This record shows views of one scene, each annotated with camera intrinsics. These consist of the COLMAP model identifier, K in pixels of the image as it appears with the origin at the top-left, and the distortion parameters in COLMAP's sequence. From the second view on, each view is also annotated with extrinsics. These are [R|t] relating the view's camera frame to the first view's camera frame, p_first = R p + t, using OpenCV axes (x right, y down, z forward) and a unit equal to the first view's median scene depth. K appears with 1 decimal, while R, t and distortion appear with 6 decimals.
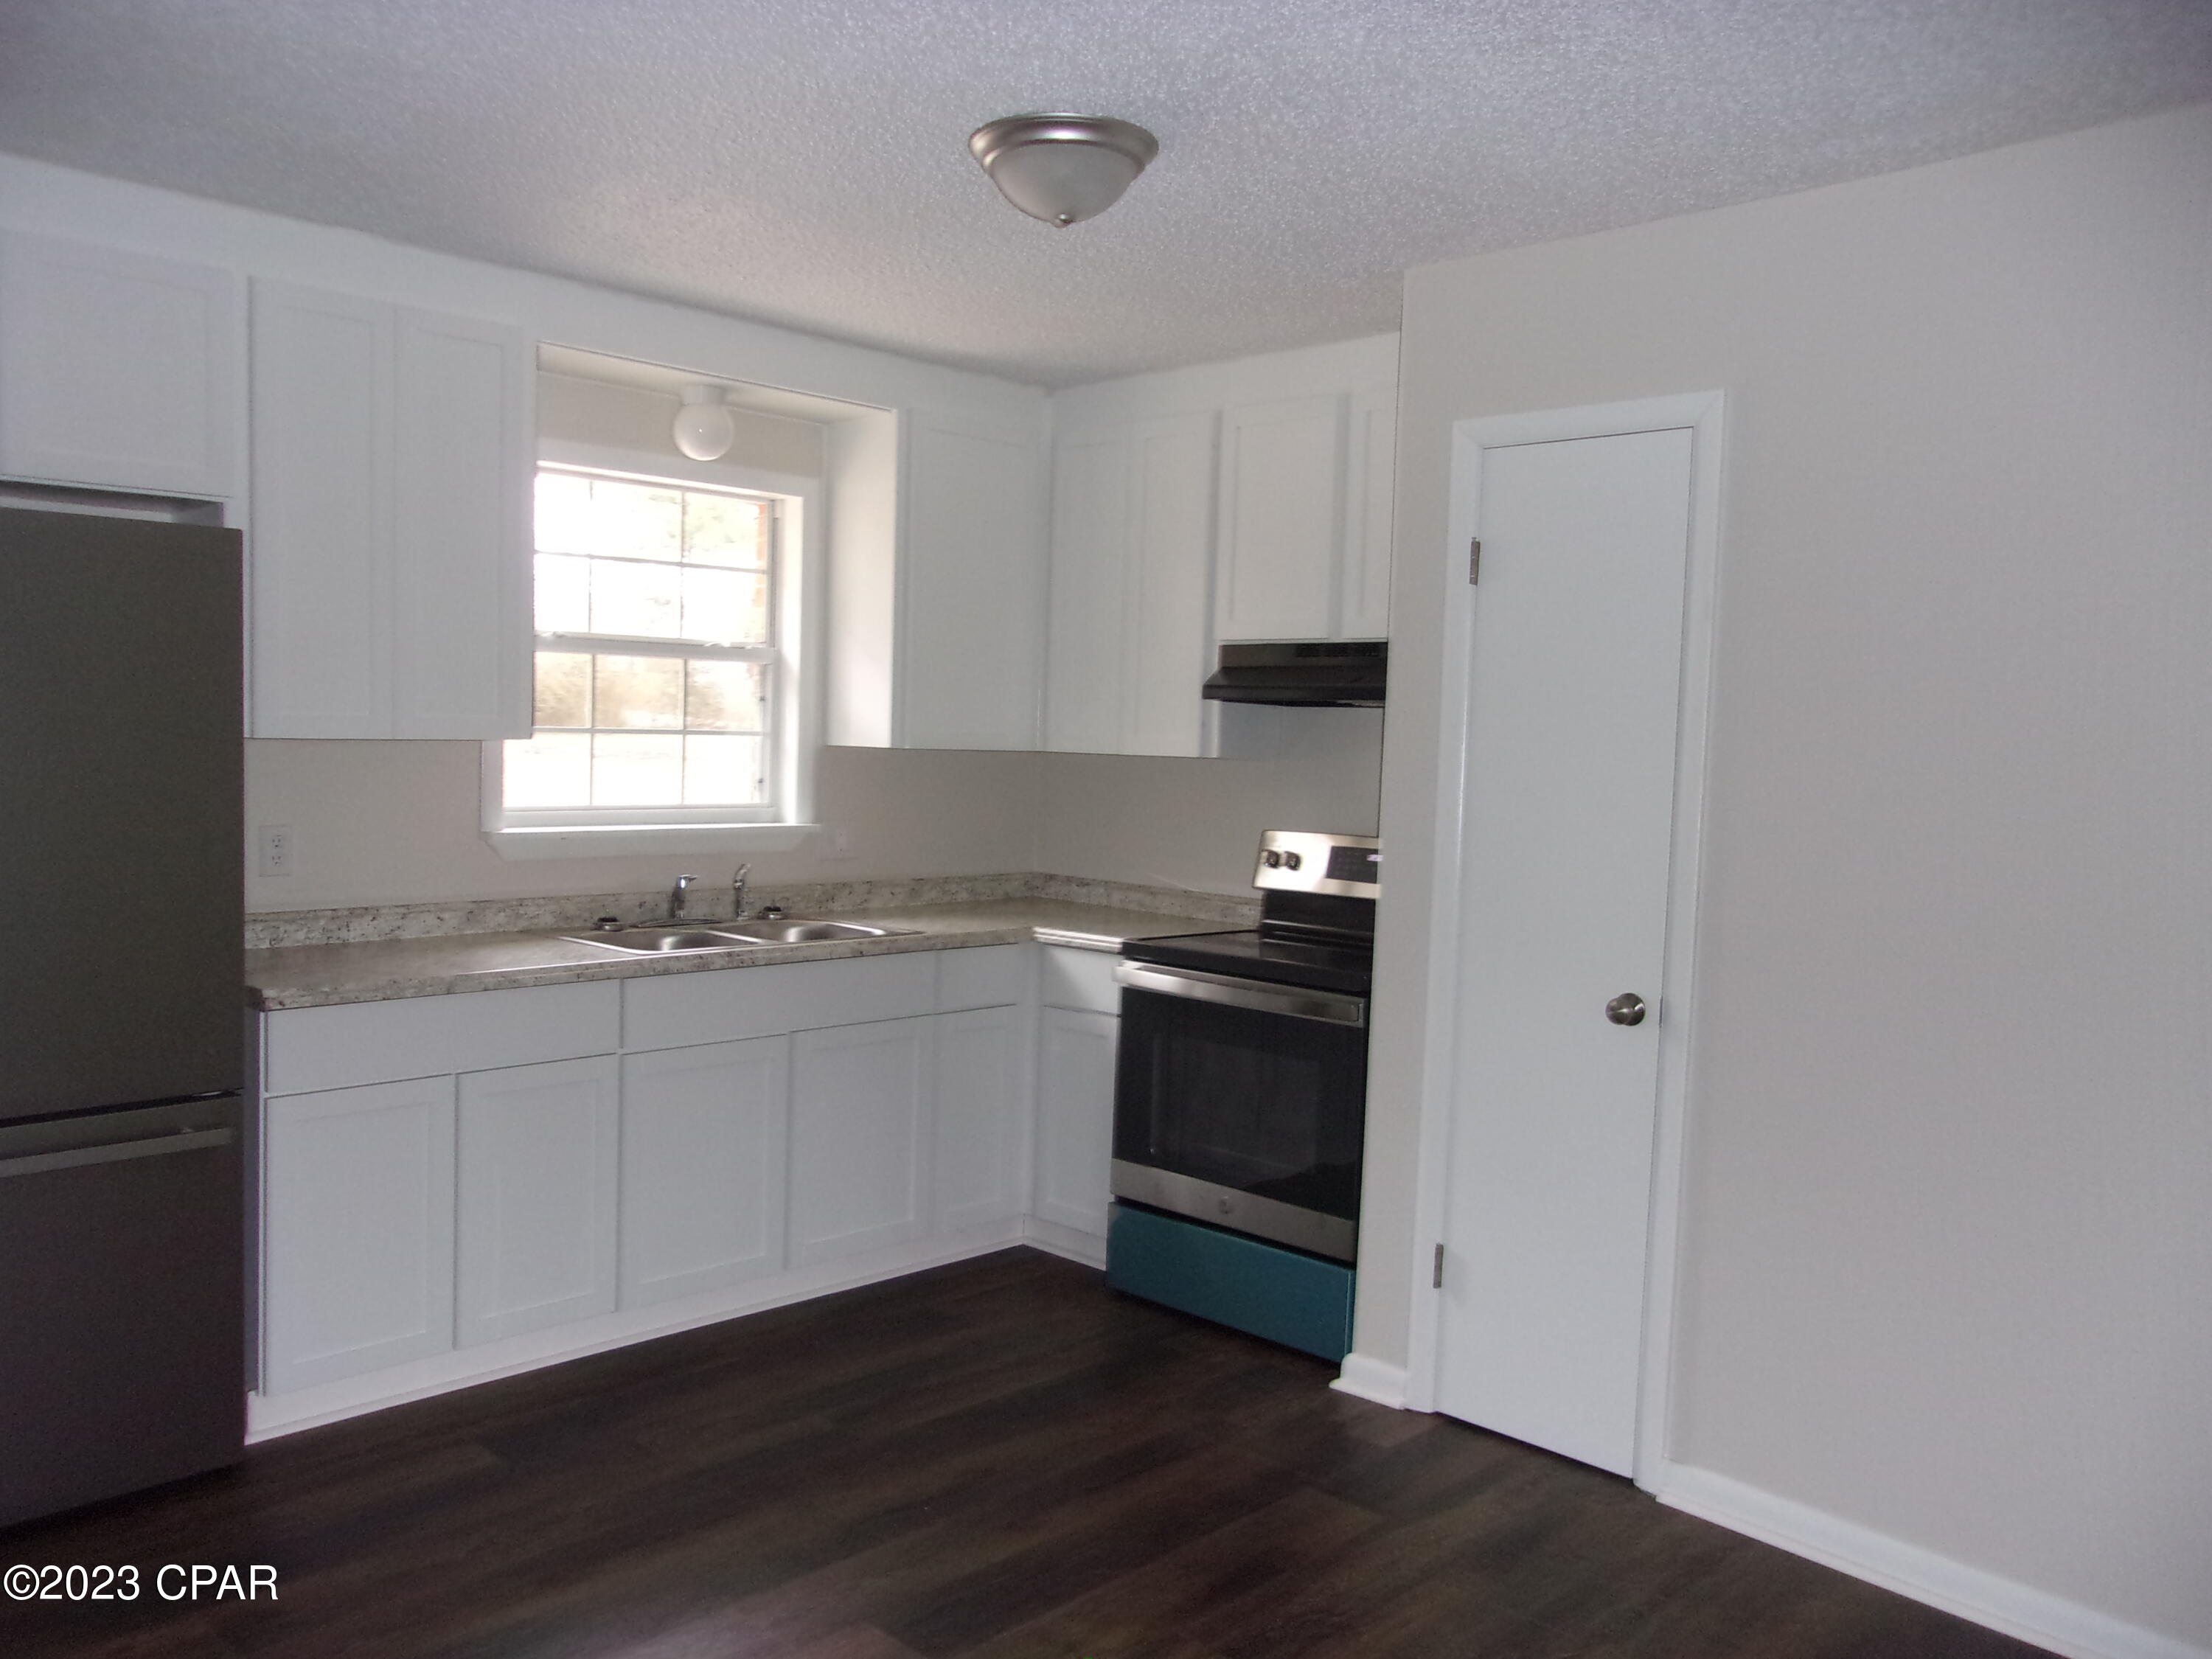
lens RADIAL K [[1834.5, 0, 1104.5], [0, 1834.5, 826.8], [0, 0, 1]] dist [-0.010858, 0.007094]
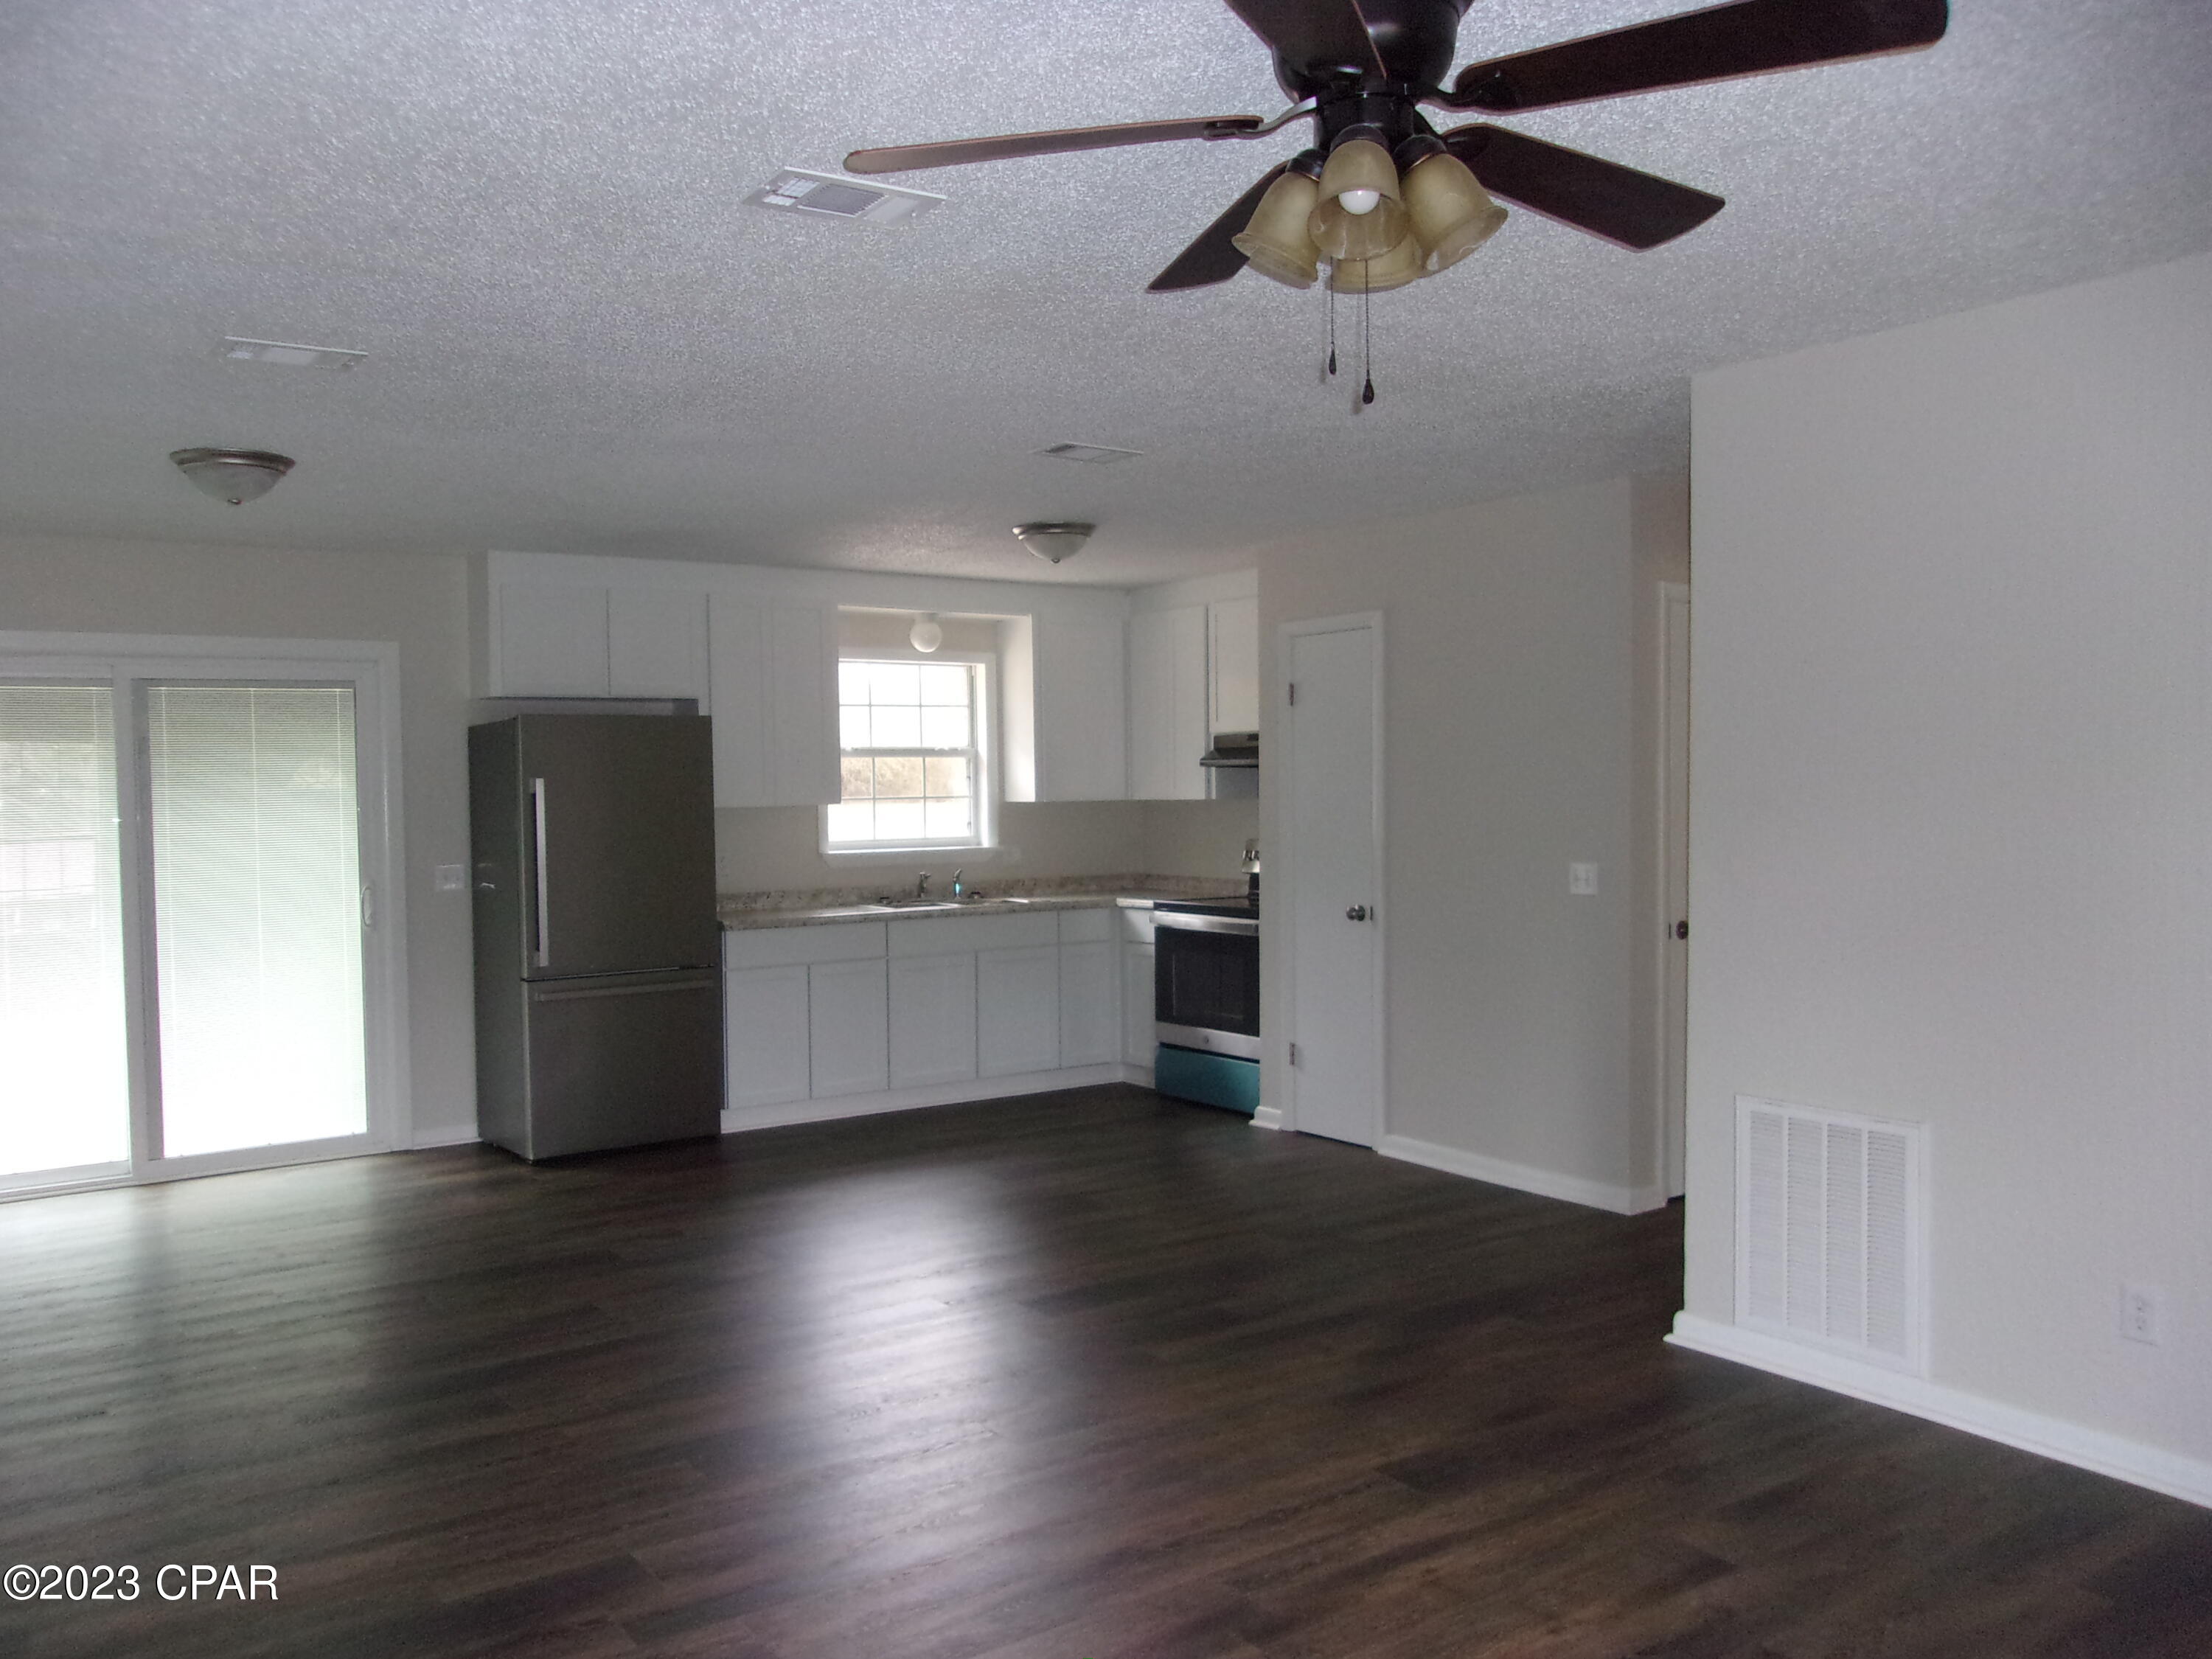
lens RADIAL K [[1834.5, 0, 1116.2], [0, 1834.5, 831.4], [0, 0, 1]] dist [-0.010858, 0.007094]
pose [[0.983927, -0.040865, -0.173831, 0.284359], [0.035929, 0.998859, -0.031452, 0.047459], [0.174918, 0.024701, 0.984273, -0.787785]]
